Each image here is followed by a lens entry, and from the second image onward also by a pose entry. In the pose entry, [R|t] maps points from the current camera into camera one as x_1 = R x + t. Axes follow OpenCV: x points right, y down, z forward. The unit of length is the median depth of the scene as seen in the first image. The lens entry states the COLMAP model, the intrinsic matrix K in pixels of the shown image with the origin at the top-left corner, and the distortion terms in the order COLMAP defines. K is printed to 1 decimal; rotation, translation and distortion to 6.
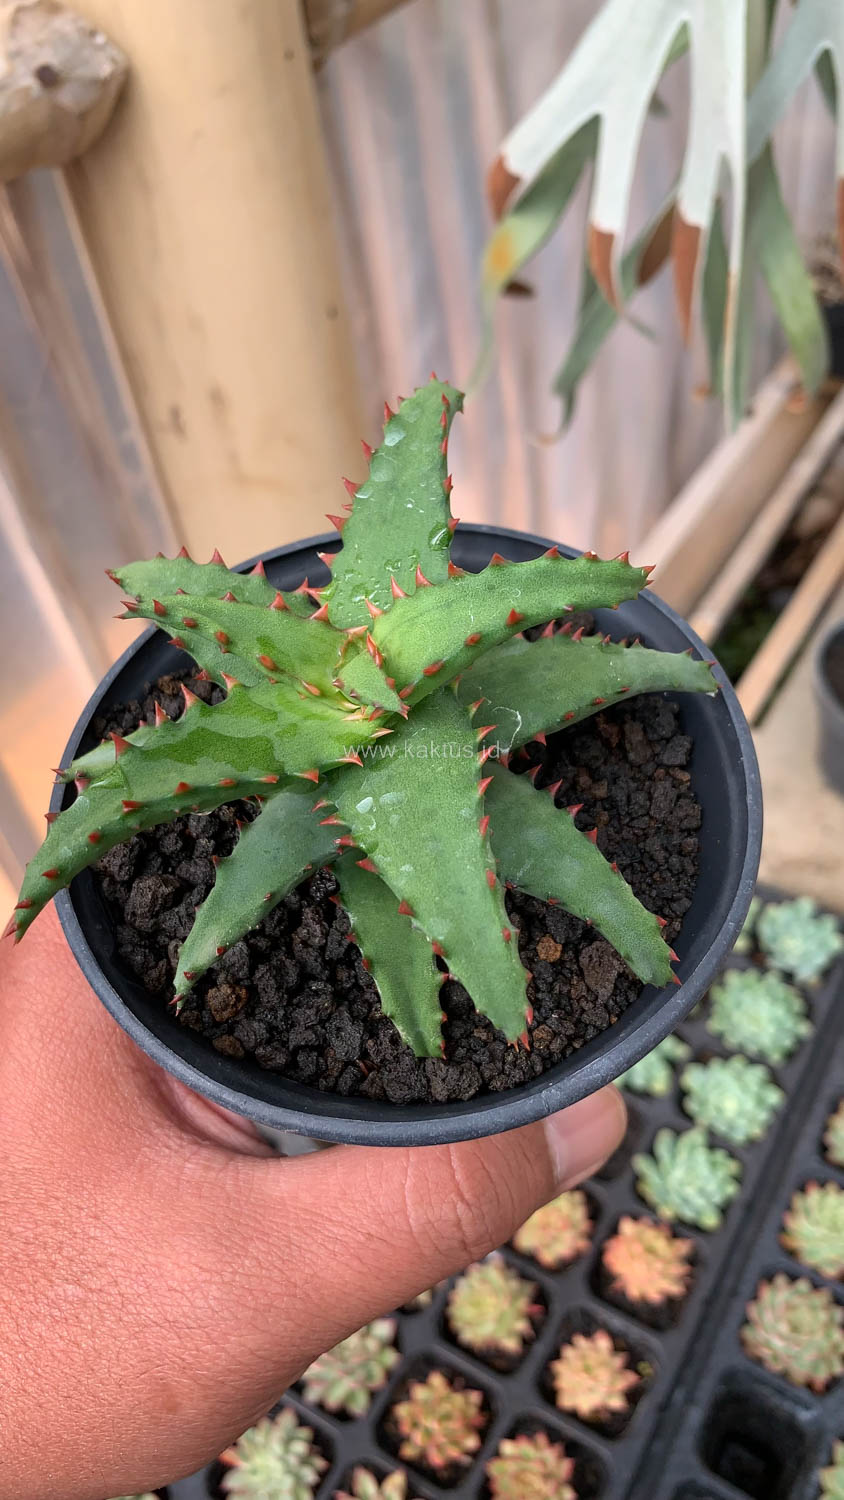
lens RADIAL K [[1196.1, 0, 420.5], [0, 1196.1, 749.6], [0, 0, 1]] dist [-0.000365, -0.000288]
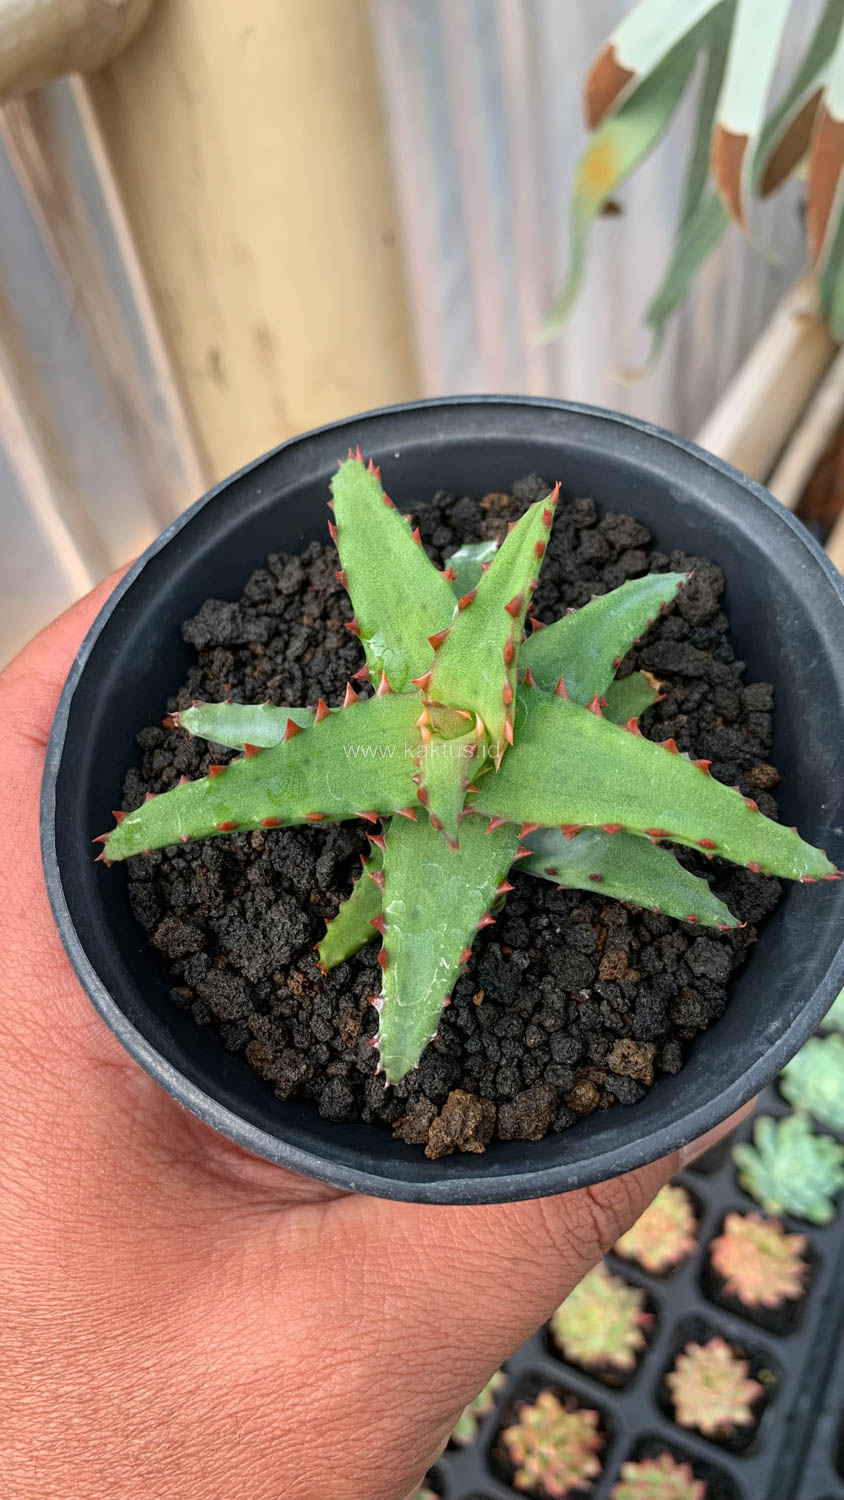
lens RADIAL K [[1196.1, 0, 420.5], [0, 1196.1, 749.6], [0, 0, 1]] dist [-0.000365, -0.000288]
pose [[0.998843, -0.036935, 0.030805, -0.093322], [0.035507, 0.998324, 0.045696, -0.025598], [-0.032441, -0.044549, 0.998480, 0.092846]]
